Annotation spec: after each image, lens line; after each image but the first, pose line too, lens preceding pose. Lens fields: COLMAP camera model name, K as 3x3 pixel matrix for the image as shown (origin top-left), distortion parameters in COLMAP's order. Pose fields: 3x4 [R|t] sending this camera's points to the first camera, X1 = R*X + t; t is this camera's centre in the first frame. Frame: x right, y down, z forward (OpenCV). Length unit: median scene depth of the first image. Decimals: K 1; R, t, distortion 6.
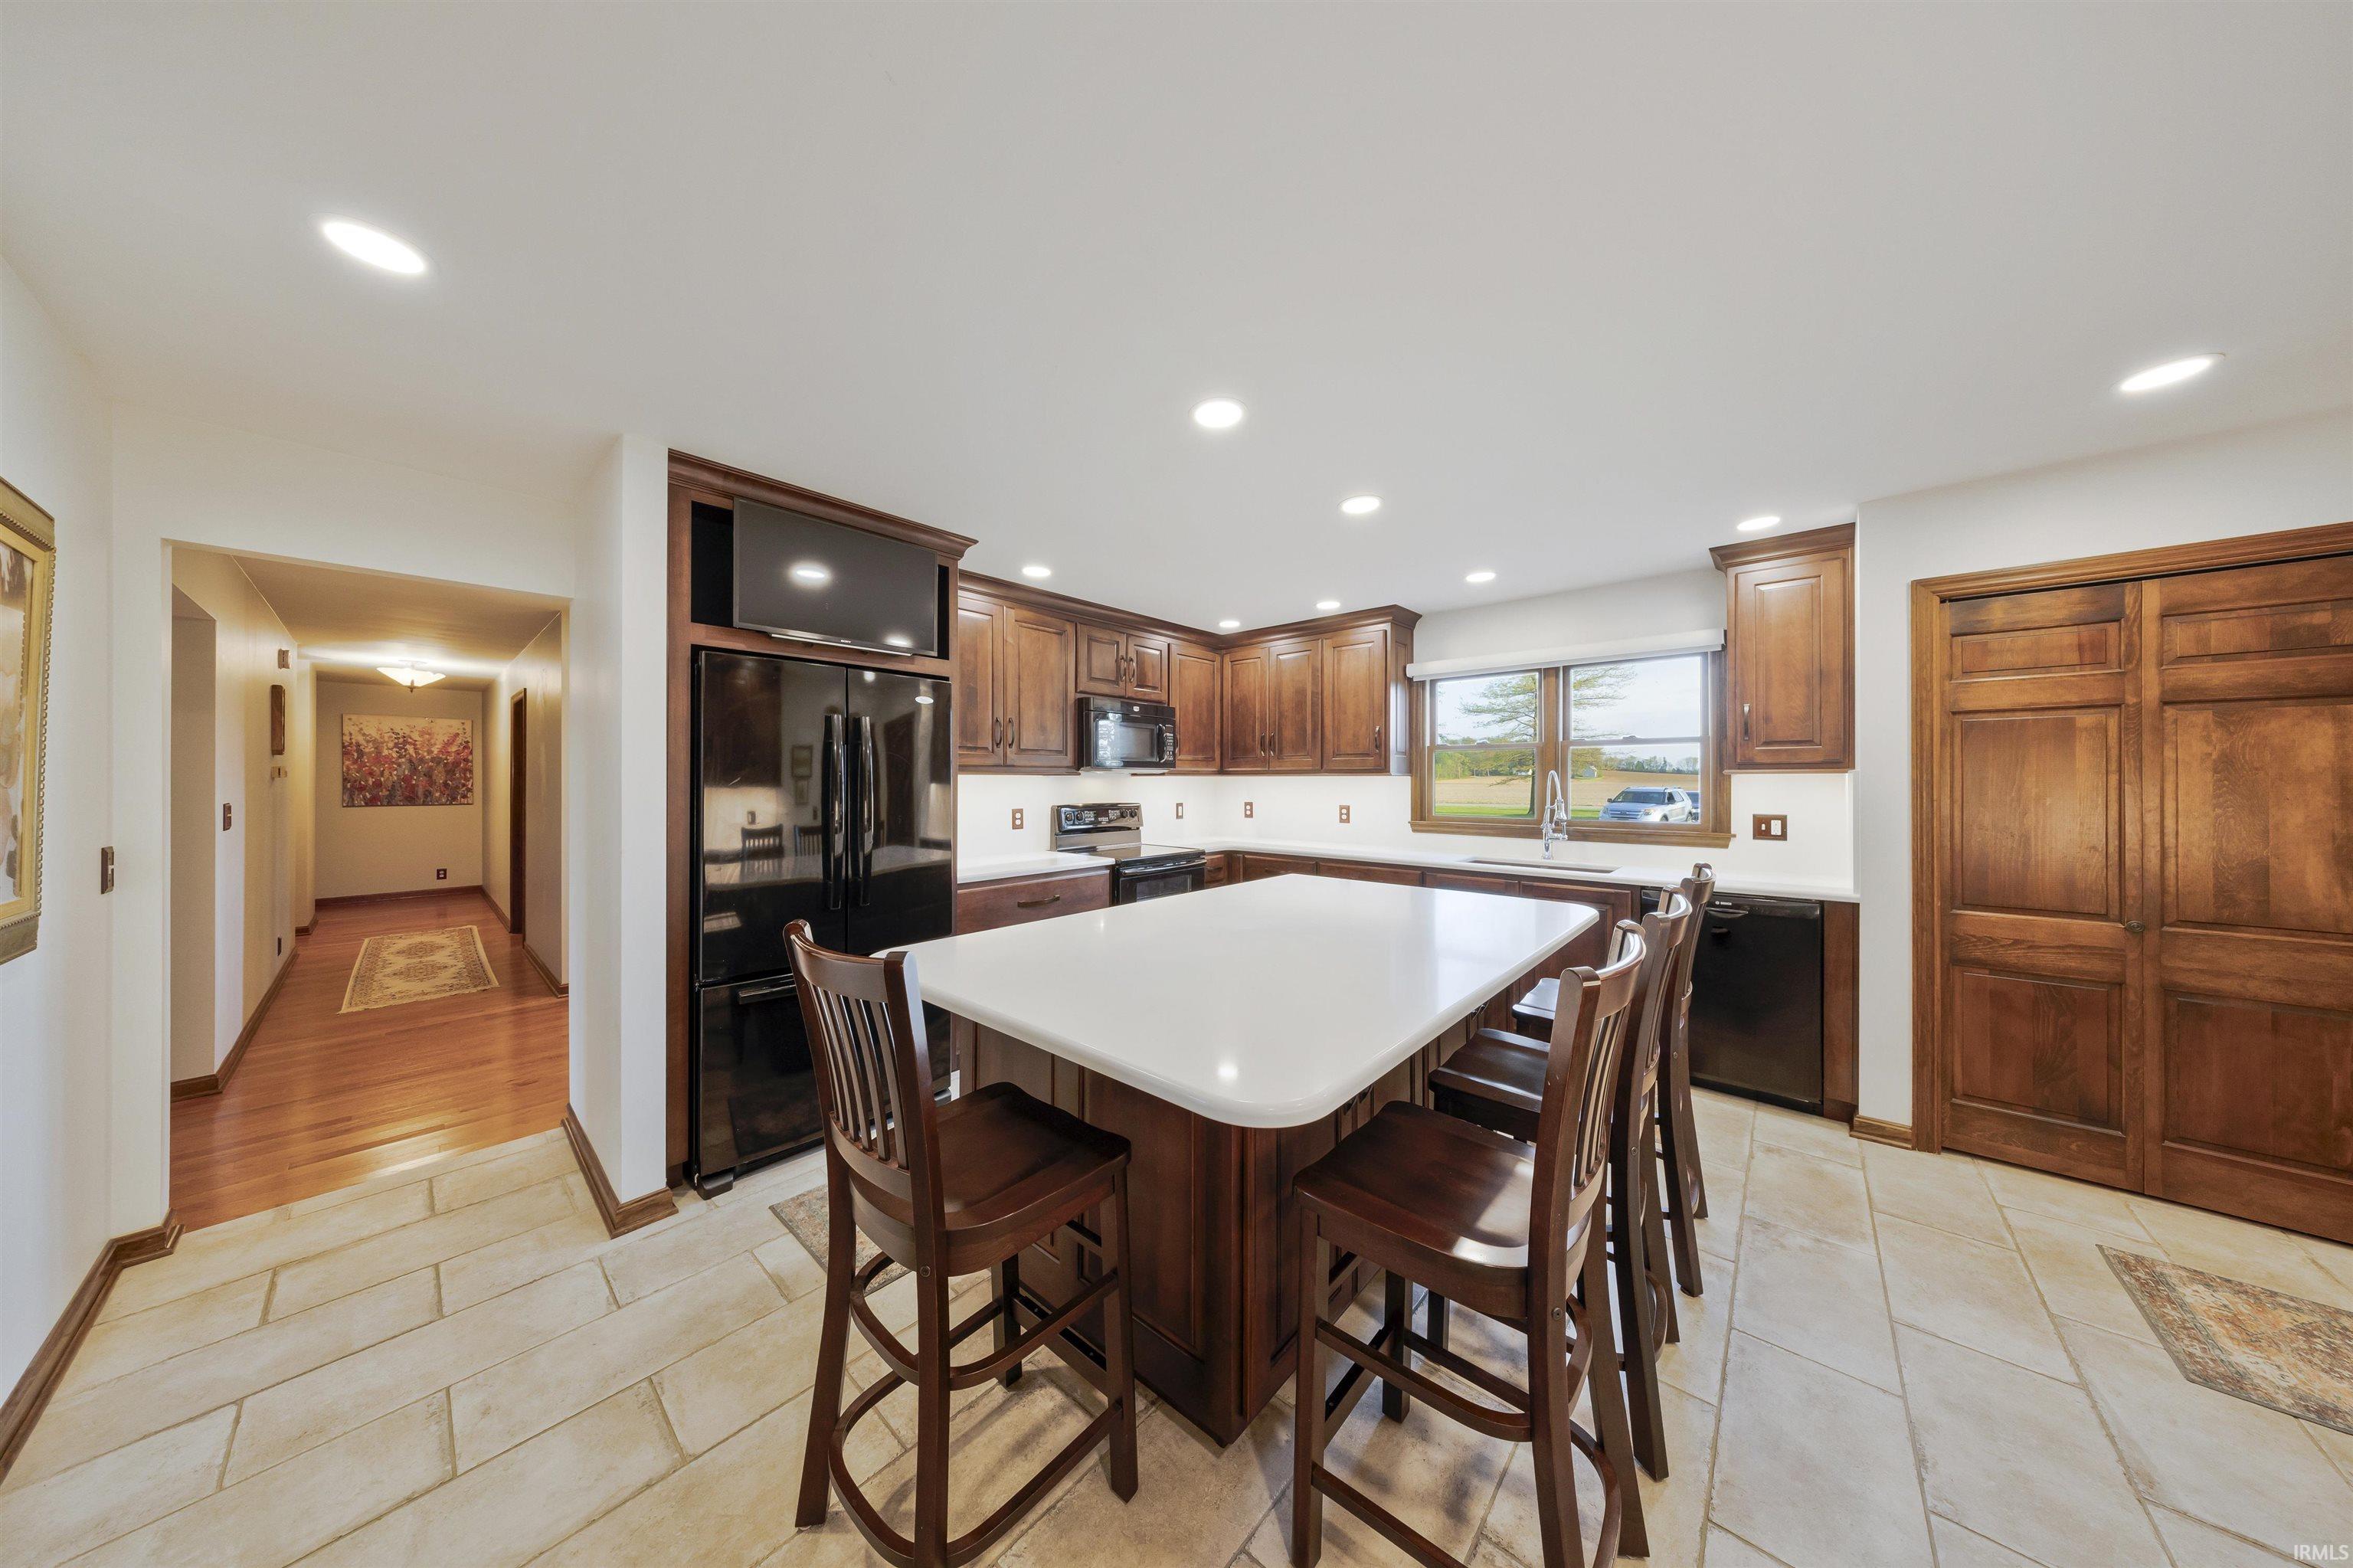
lens RADIAL K [[686.5, 0, 1171.4], [0, 686.5, 778.8], [0, 0, 1]] dist [-0.014775, 0.002158]
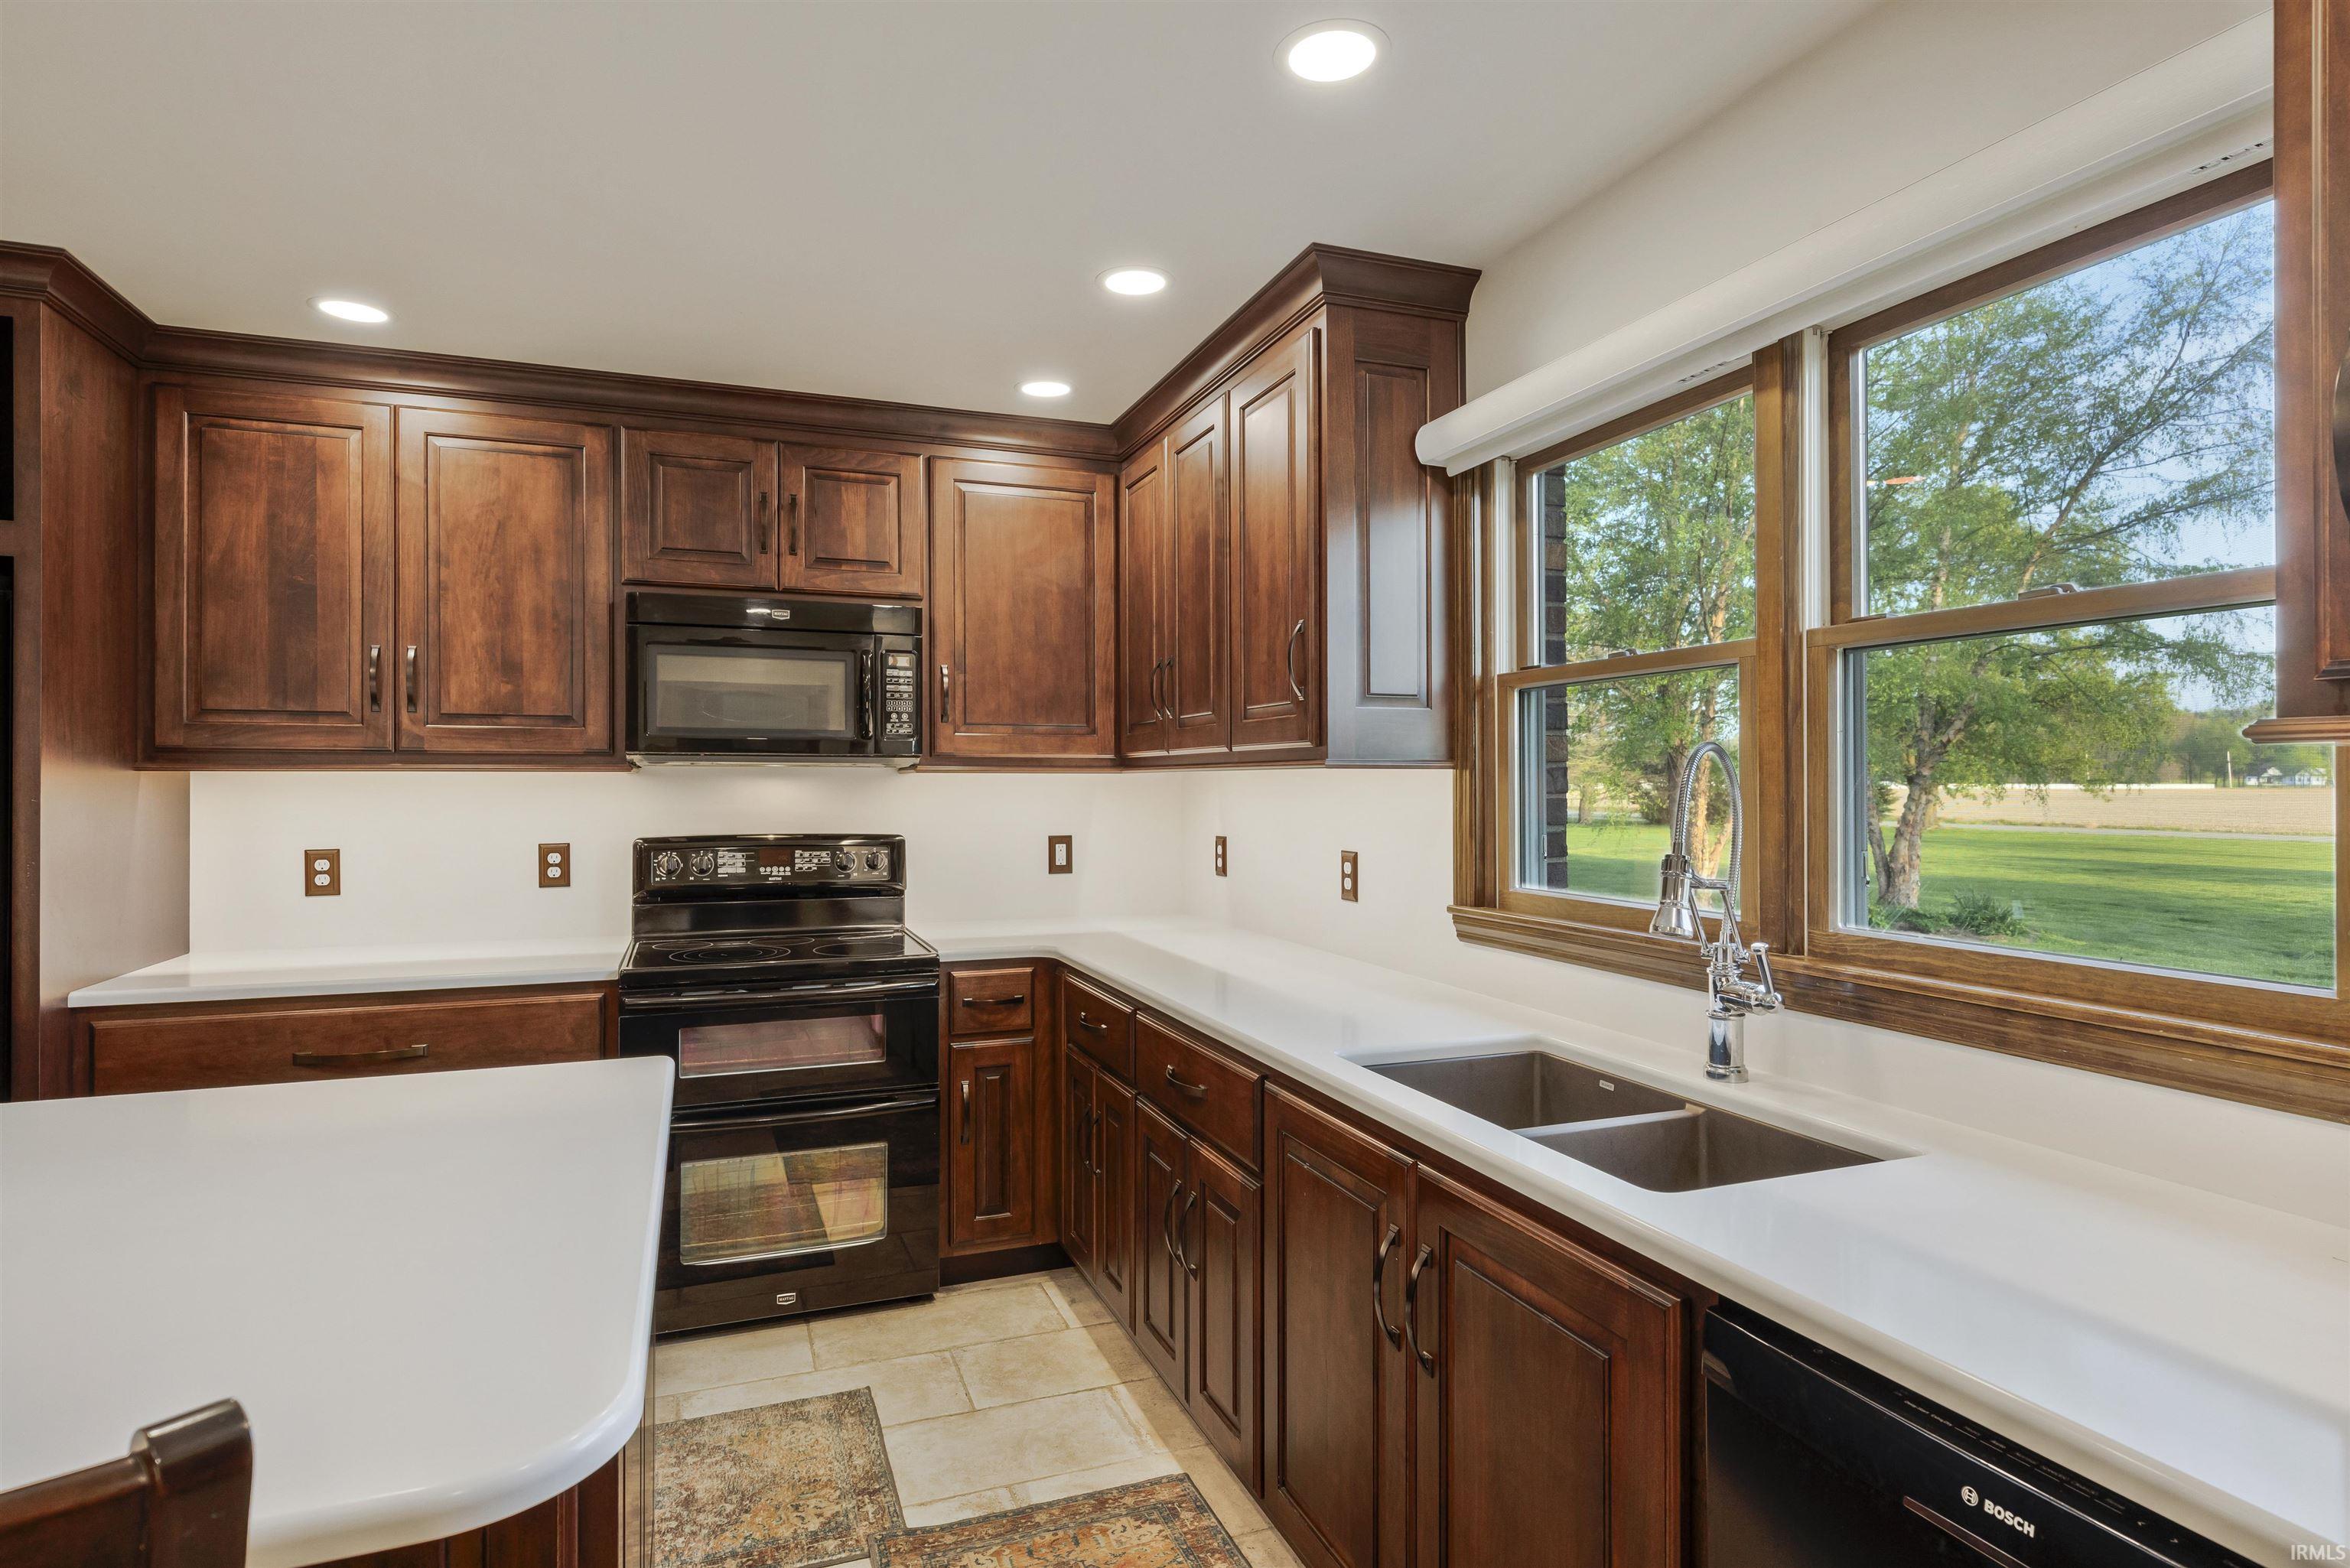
lens RADIAL K [[1244.7, 0, 1175.0], [0, 1244.7, 784.0], [0, 0, 1]] dist [-0.000439, -0.000284]
pose [[0.888019, -0.001087, -0.459806, 0.784174], [0.001174, 0.999999, -0.000096, 0.005548], [0.459806, -0.000455, 0.888019, 0.634707]]
